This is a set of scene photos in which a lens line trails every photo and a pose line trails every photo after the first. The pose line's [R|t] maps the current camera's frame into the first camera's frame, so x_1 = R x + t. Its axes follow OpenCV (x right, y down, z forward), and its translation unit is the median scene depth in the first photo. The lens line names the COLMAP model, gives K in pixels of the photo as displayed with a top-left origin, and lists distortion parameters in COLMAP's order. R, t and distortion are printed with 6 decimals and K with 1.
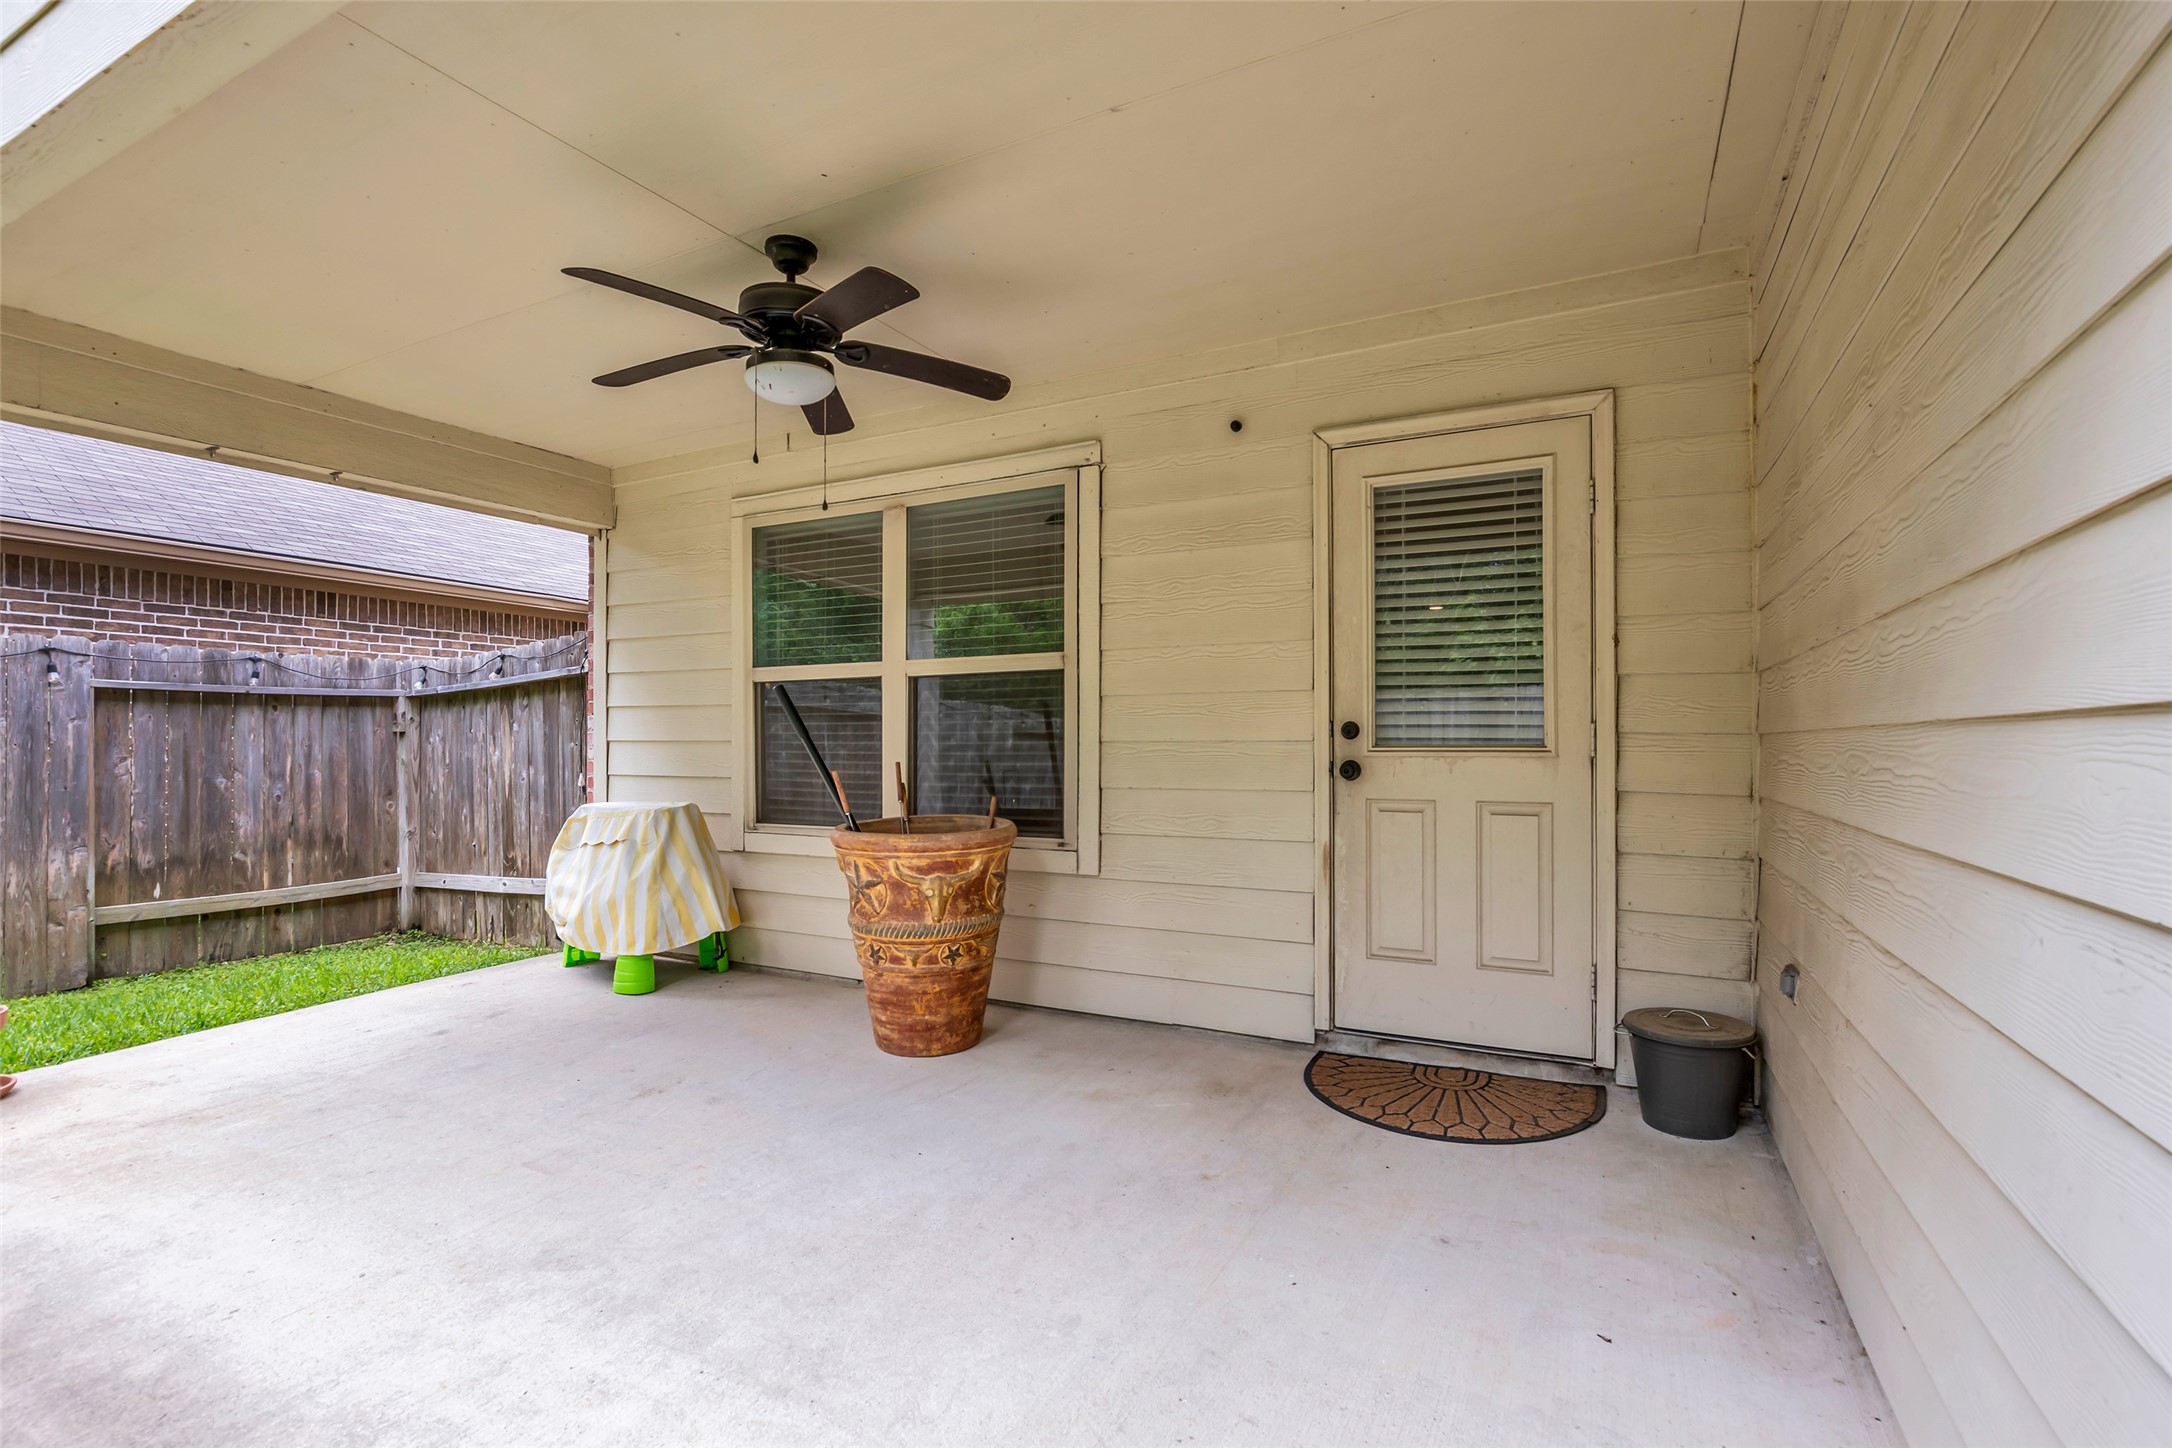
lens RADIAL K [[997.9, 0, 1079.0], [0, 997.9, 737.3], [0, 0, 1]] dist [-0.020265, 0.006411]
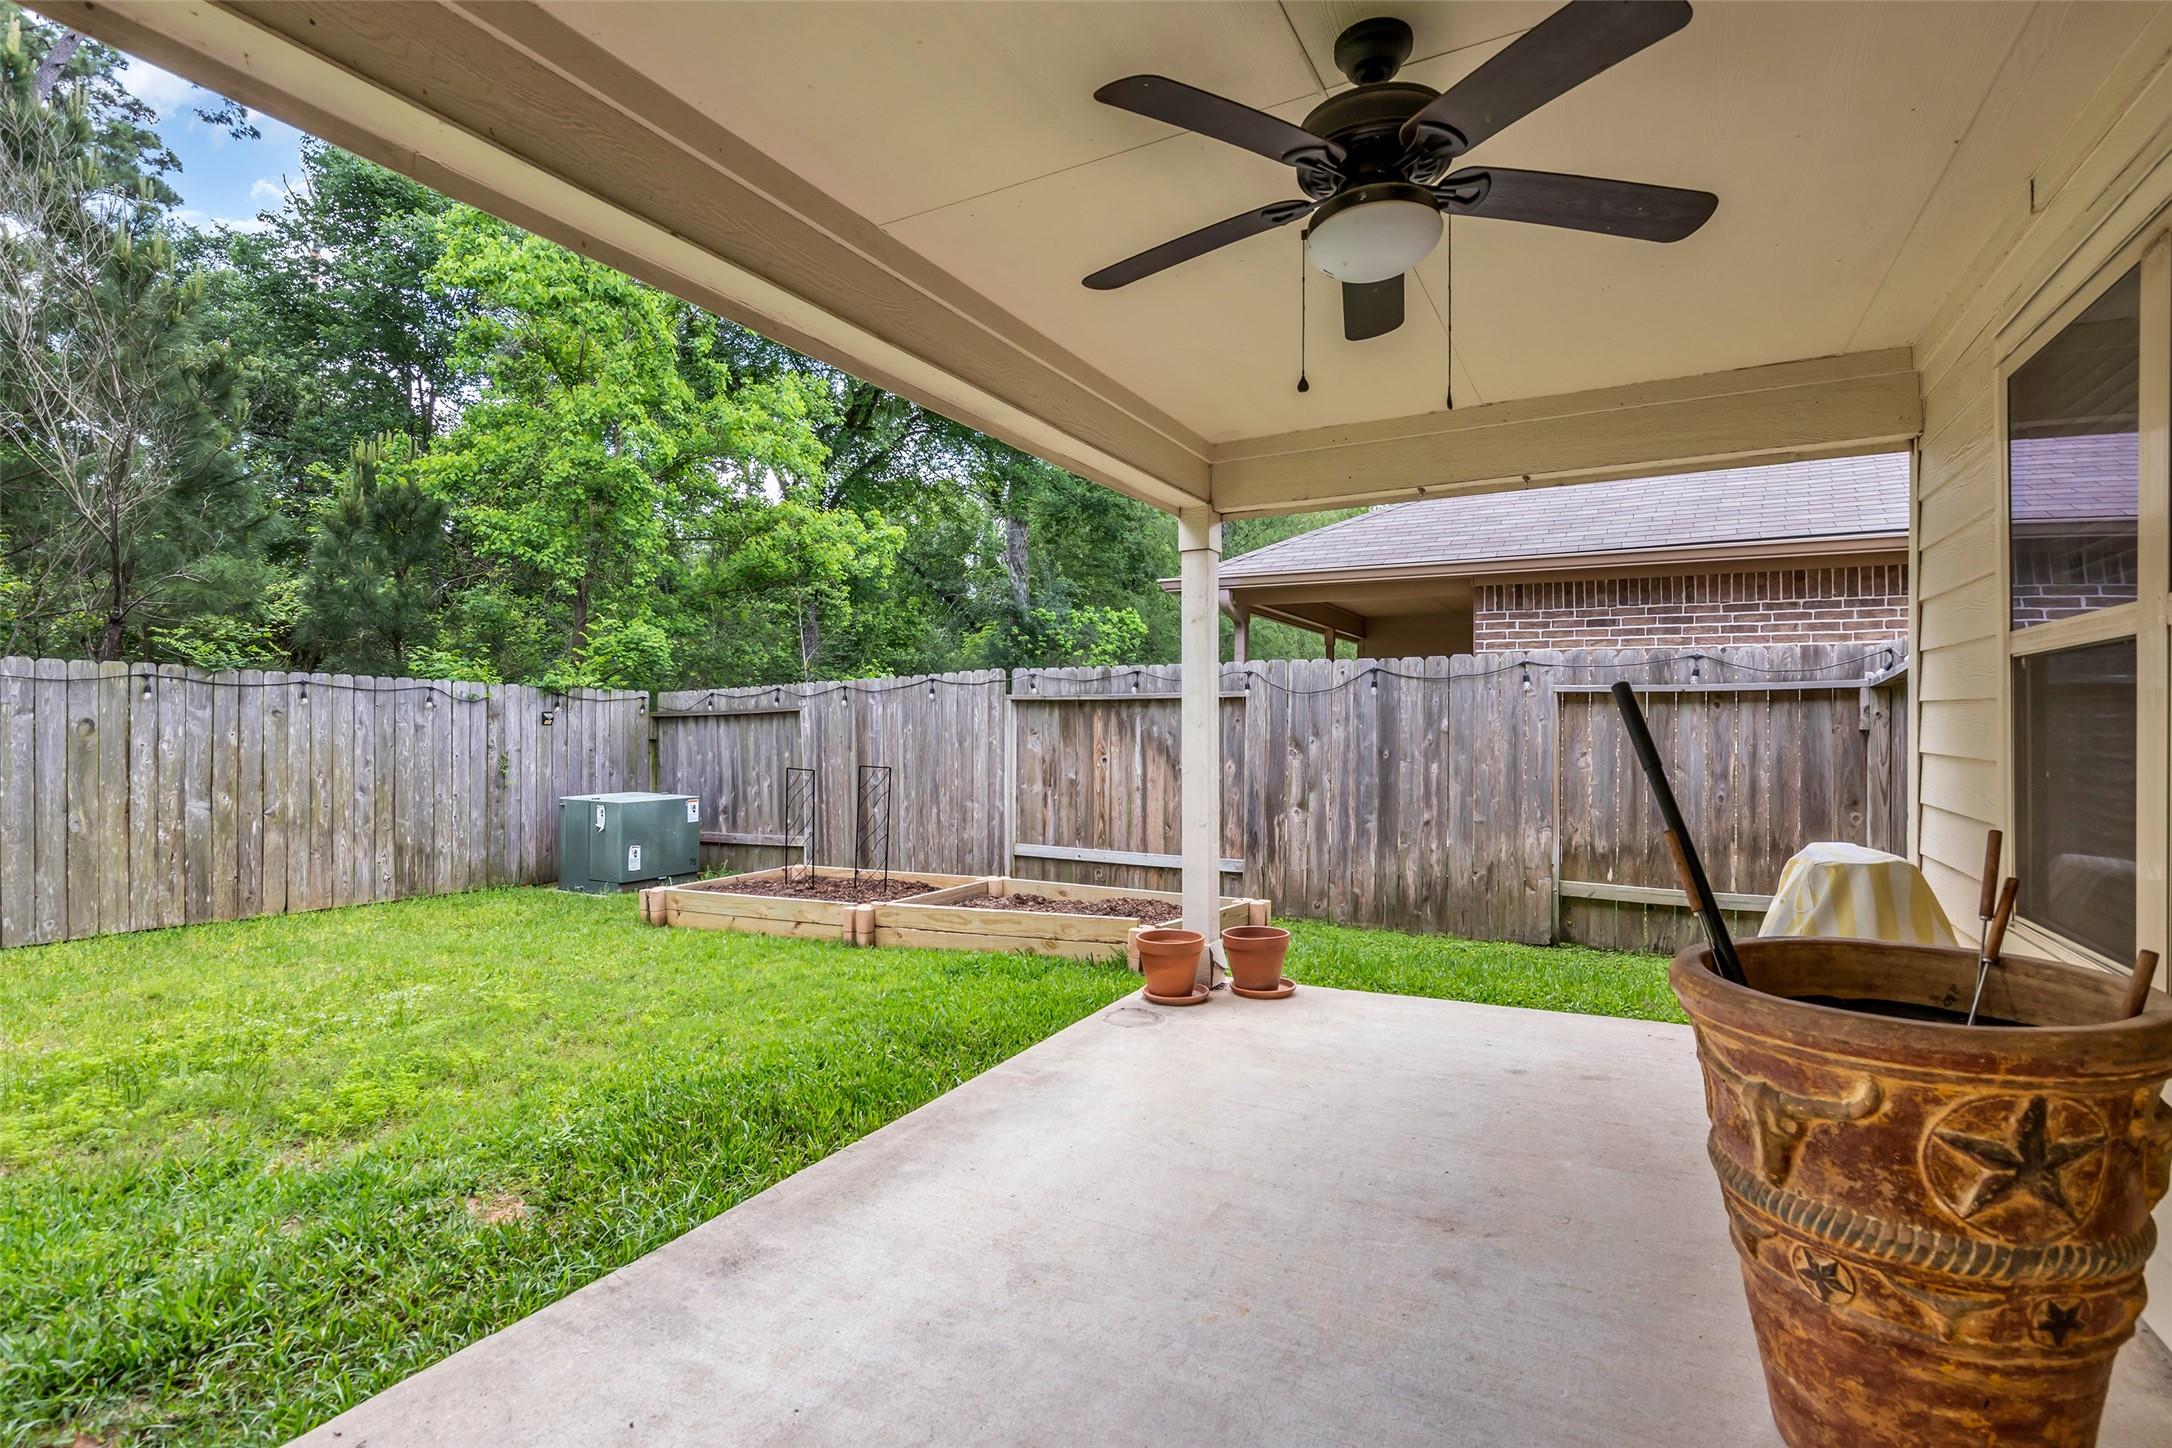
lens RADIAL K [[1012.7, 0, 1069.4], [0, 1012.7, 720.9], [0, 0, 1]] dist [-0.009963, 0.003710]
pose [[-0.021916, 0.001519, -0.999759, 0.212212], [0.003301, 0.999994, 0.001447, -0.020241], [0.999754, -0.003269, -0.021921, 0.434609]]
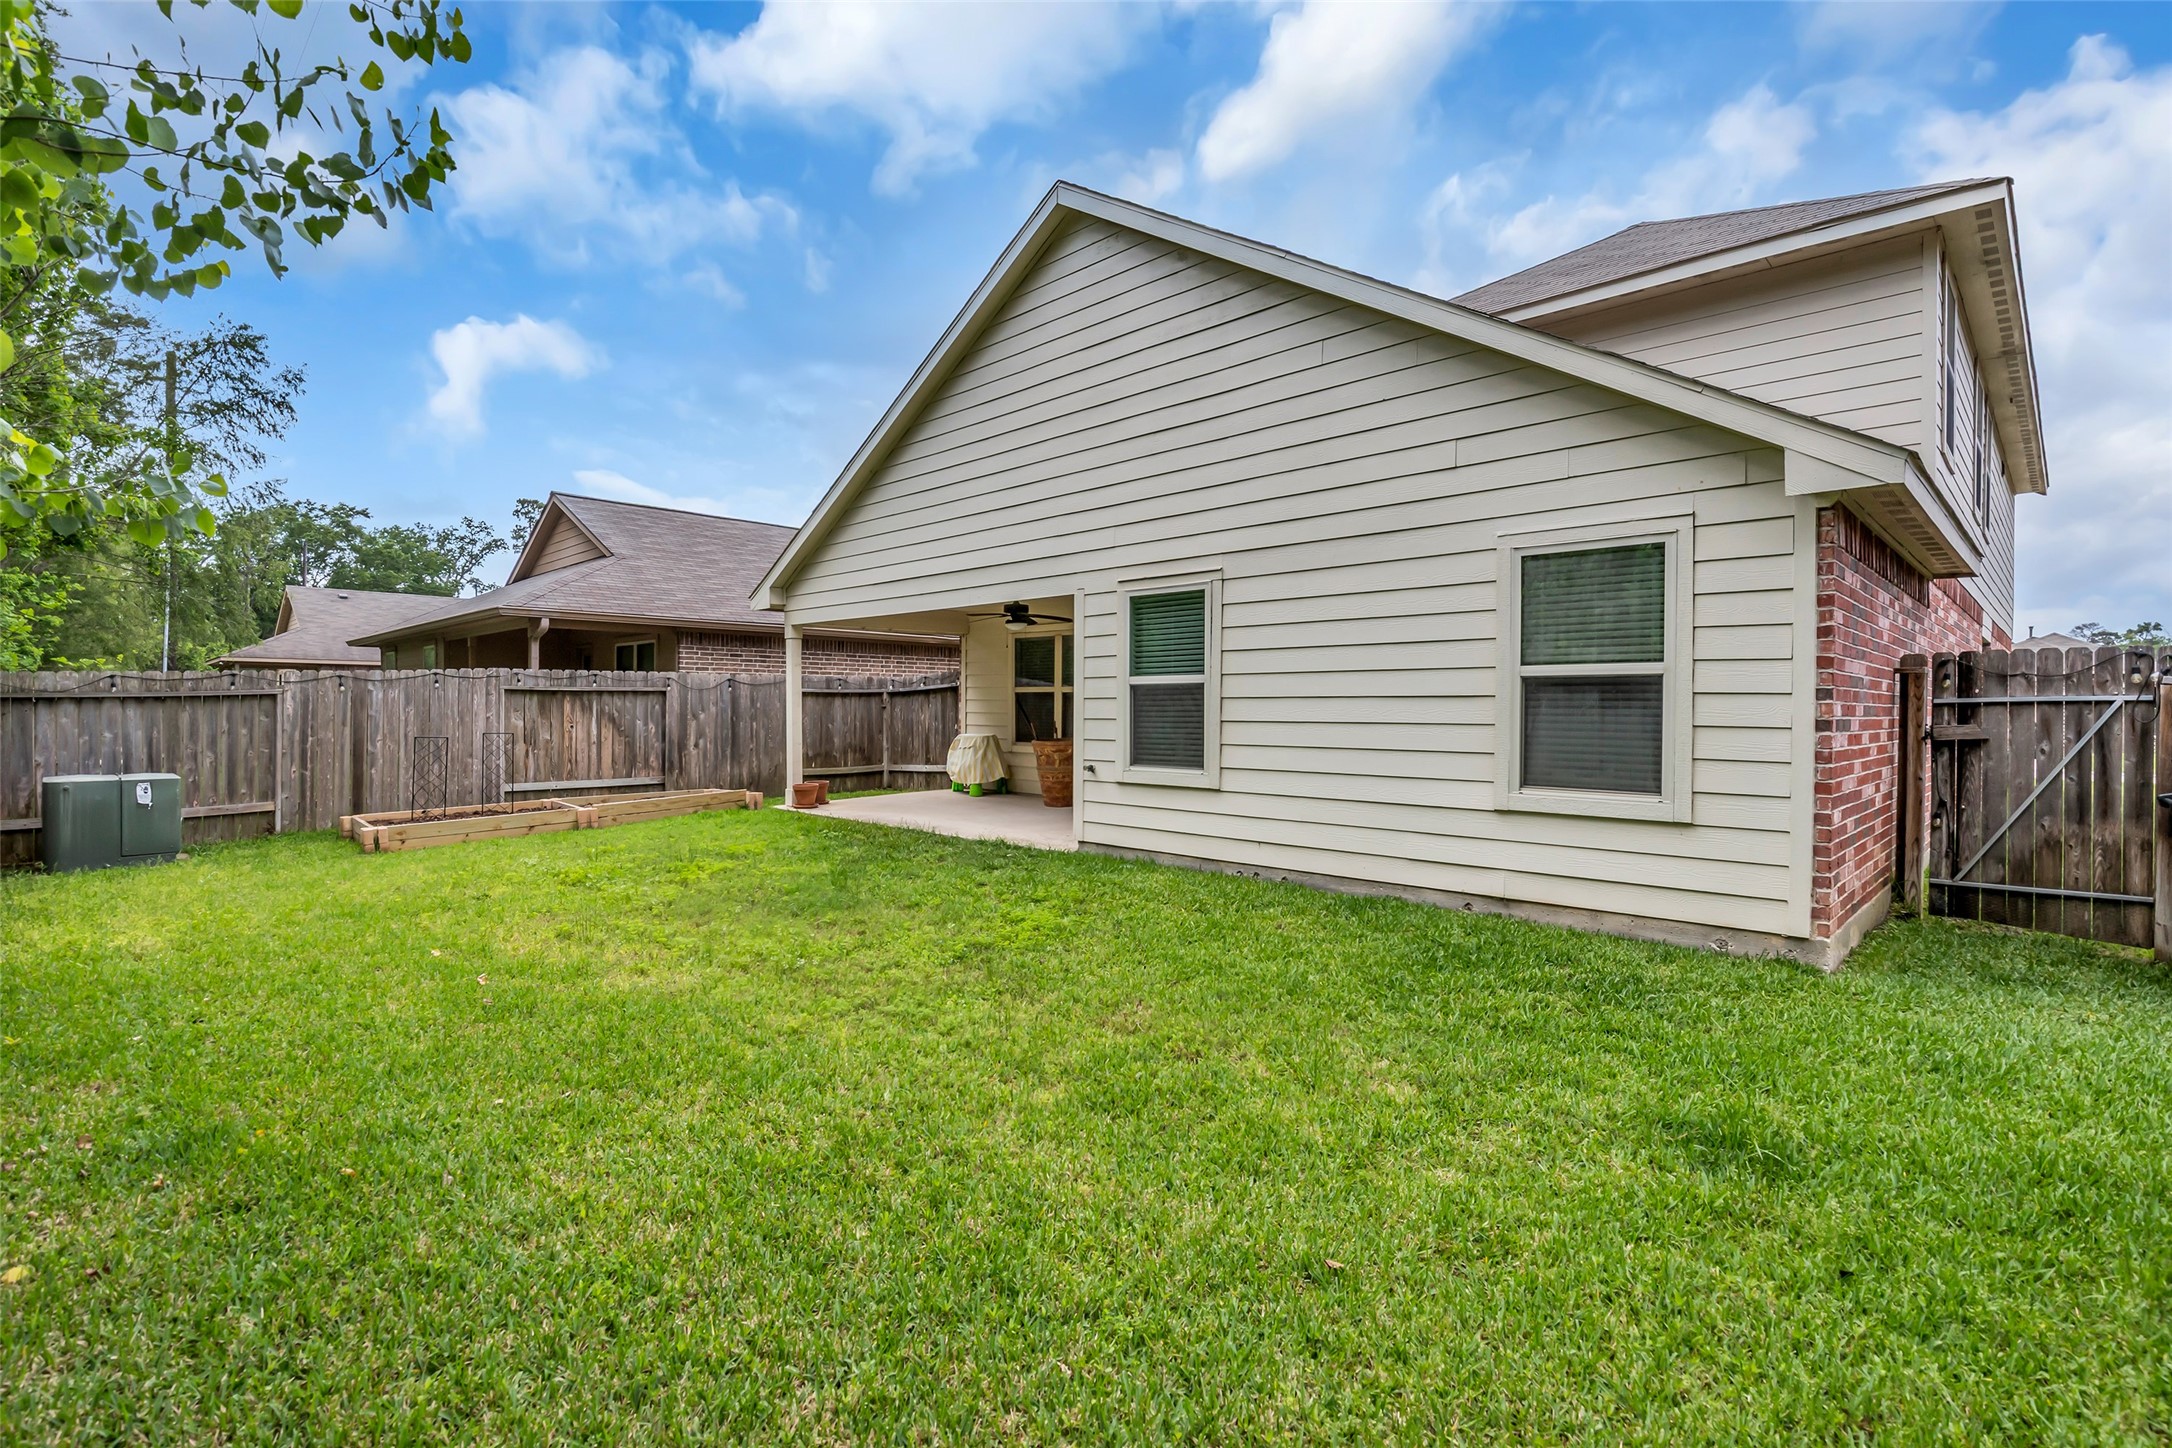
lens RADIAL K [[1012.7, 0, 1069.1], [0, 1012.7, 712.3], [0, 0, 1]] dist [-0.009963, 0.003710]
pose [[0.951814, 0.008436, -0.306559, 0.629724], [-0.004204, 0.999887, 0.014462, -0.036287], [0.306646, -0.012476, 0.951742, -1.517996]]
